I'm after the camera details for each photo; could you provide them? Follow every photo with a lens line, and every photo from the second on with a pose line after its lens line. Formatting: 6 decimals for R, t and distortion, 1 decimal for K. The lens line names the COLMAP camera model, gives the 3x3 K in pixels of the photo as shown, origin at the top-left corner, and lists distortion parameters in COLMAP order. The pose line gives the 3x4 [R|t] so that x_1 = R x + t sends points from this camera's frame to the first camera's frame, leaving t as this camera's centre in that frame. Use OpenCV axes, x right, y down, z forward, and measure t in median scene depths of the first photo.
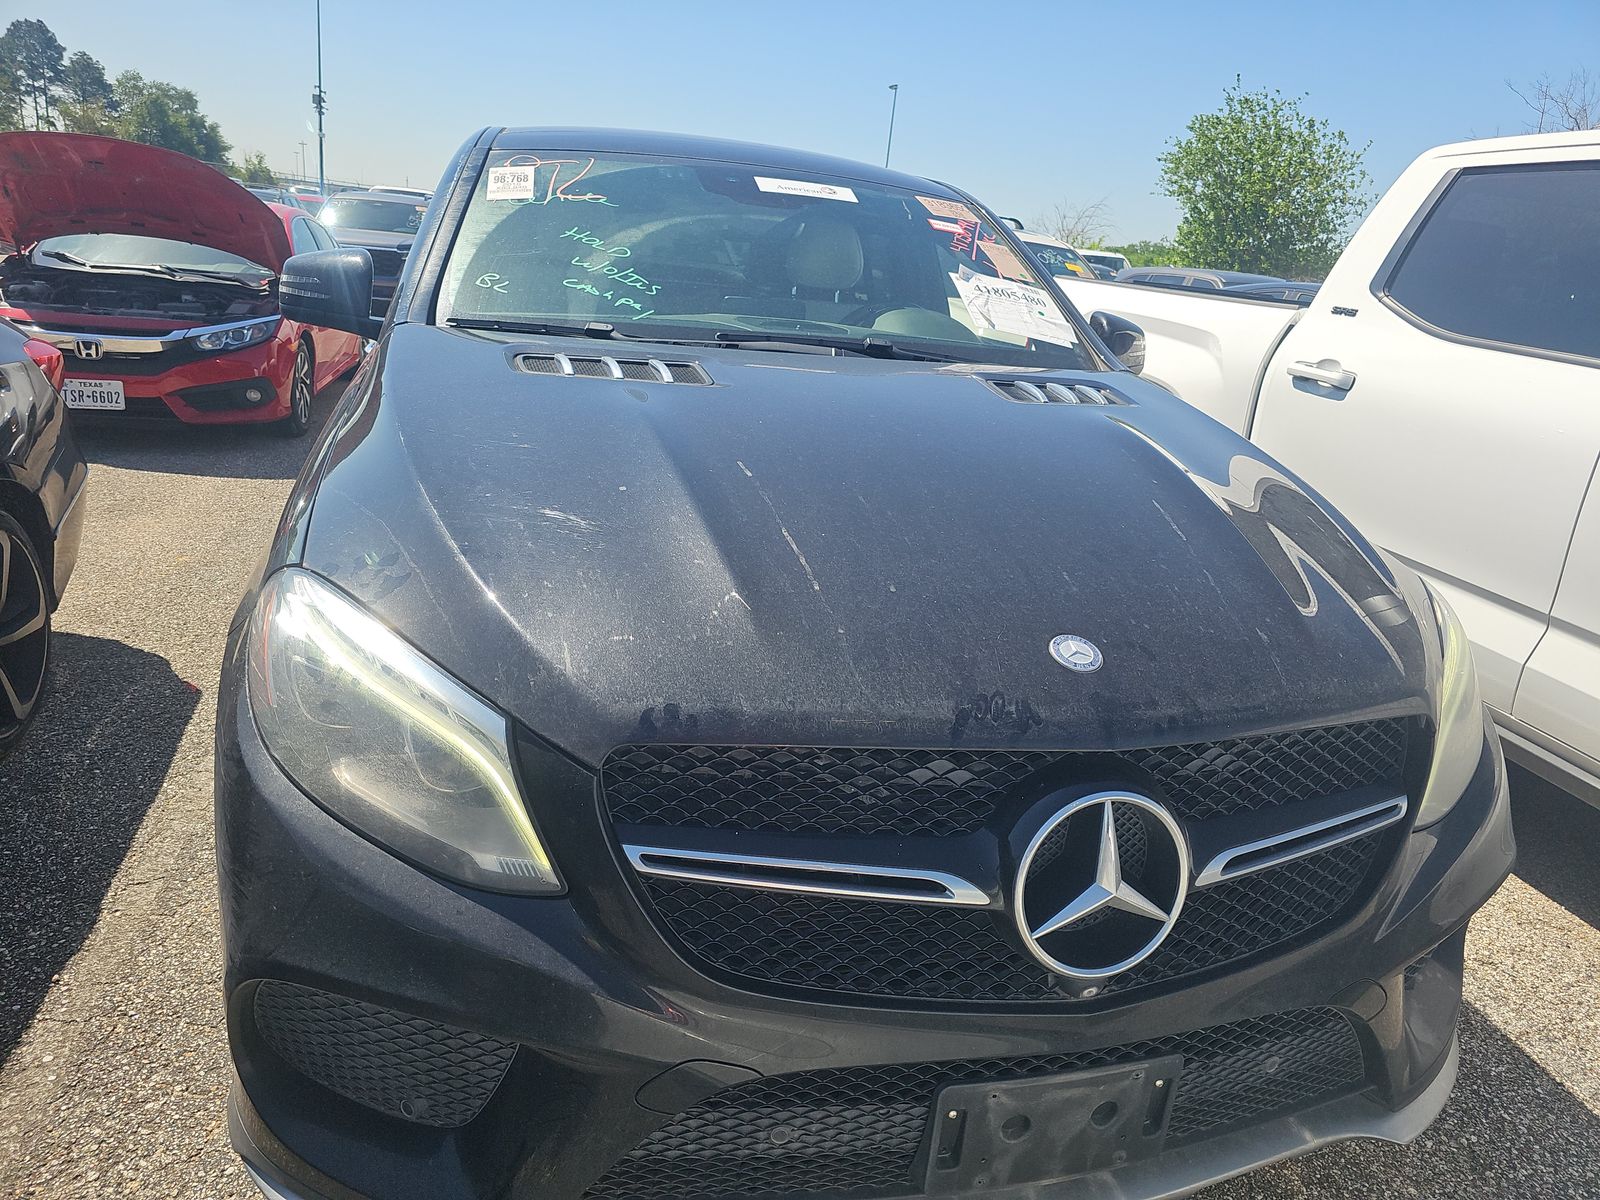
lens RADIAL K [[1083.7, 0, 800.0], [0, 1083.7, 600.0], [0, 0, 1]] dist [0.050523, -0.059978]
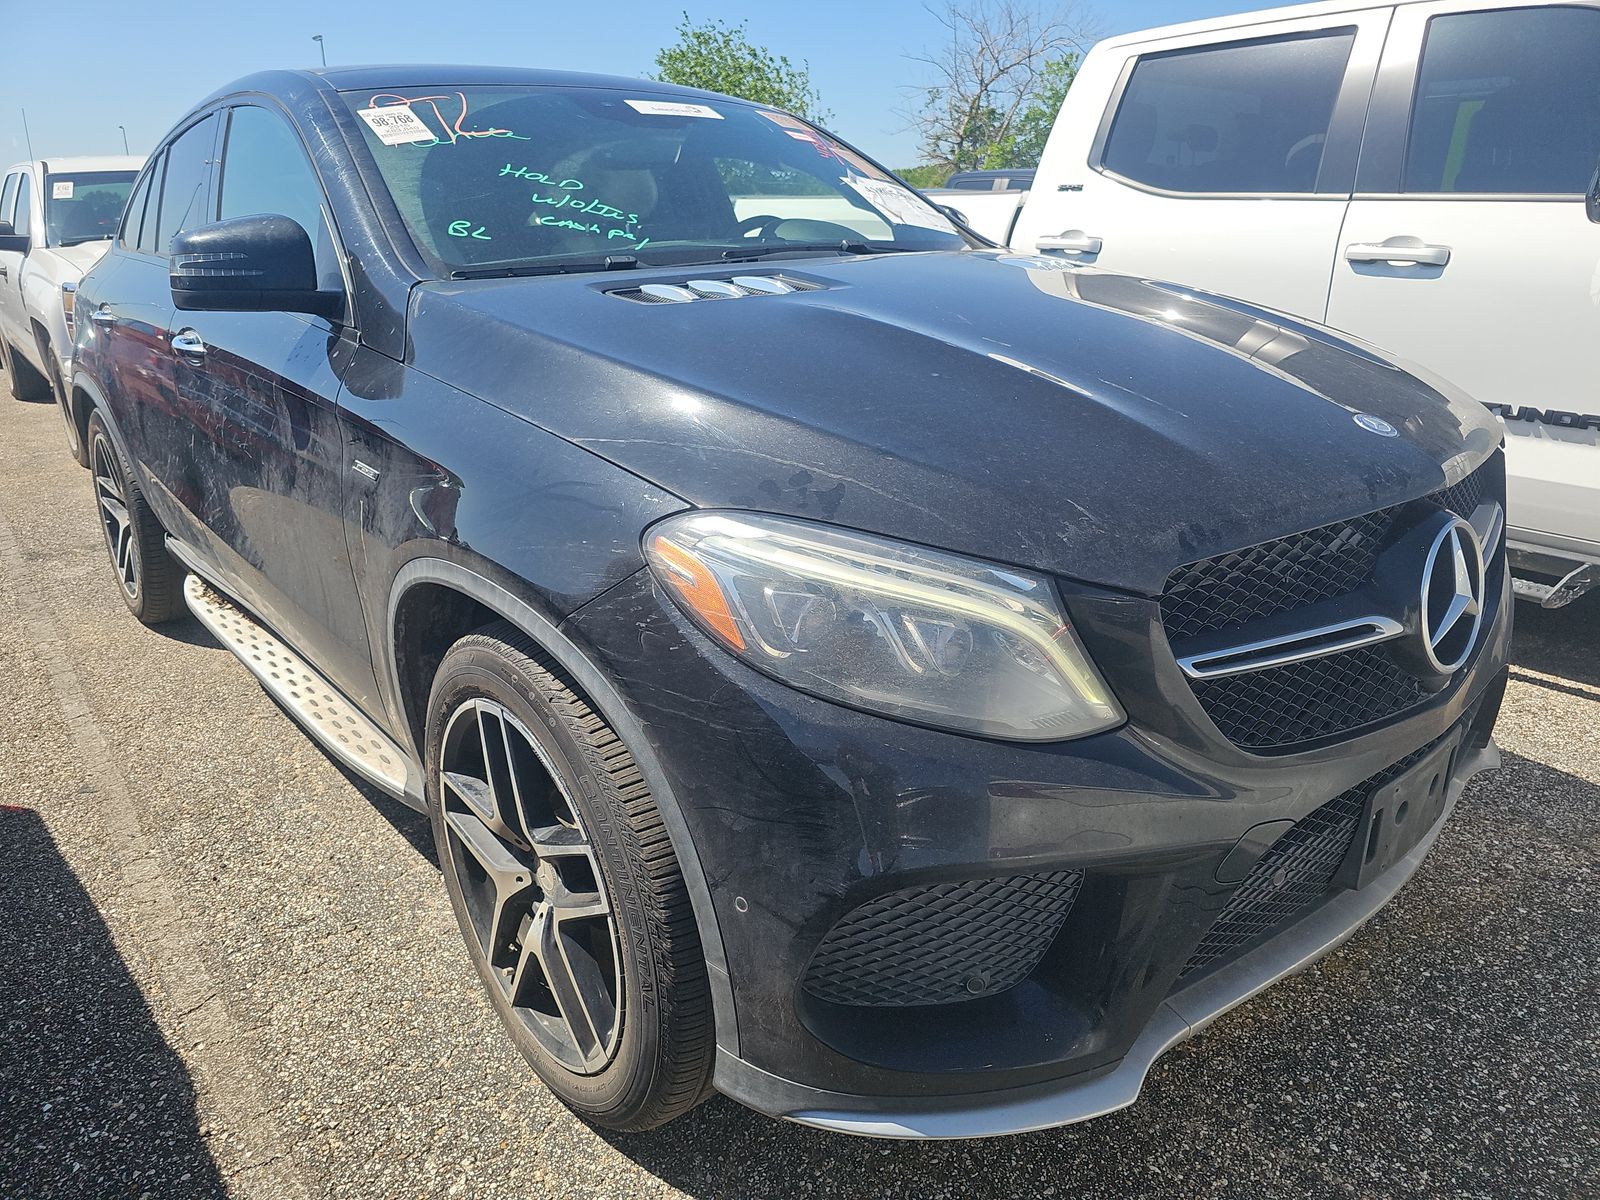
lens RADIAL K [[1083.7, 0, 800.0], [0, 1083.7, 600.0], [0, 0, 1]] dist [0.050523, -0.059978]
pose [[0.896487, -0.245283, 0.368981, -0.432750], [0.229675, 0.969424, 0.086407, -0.008507], [-0.378894, 0.007283, 0.925412, 0.057773]]
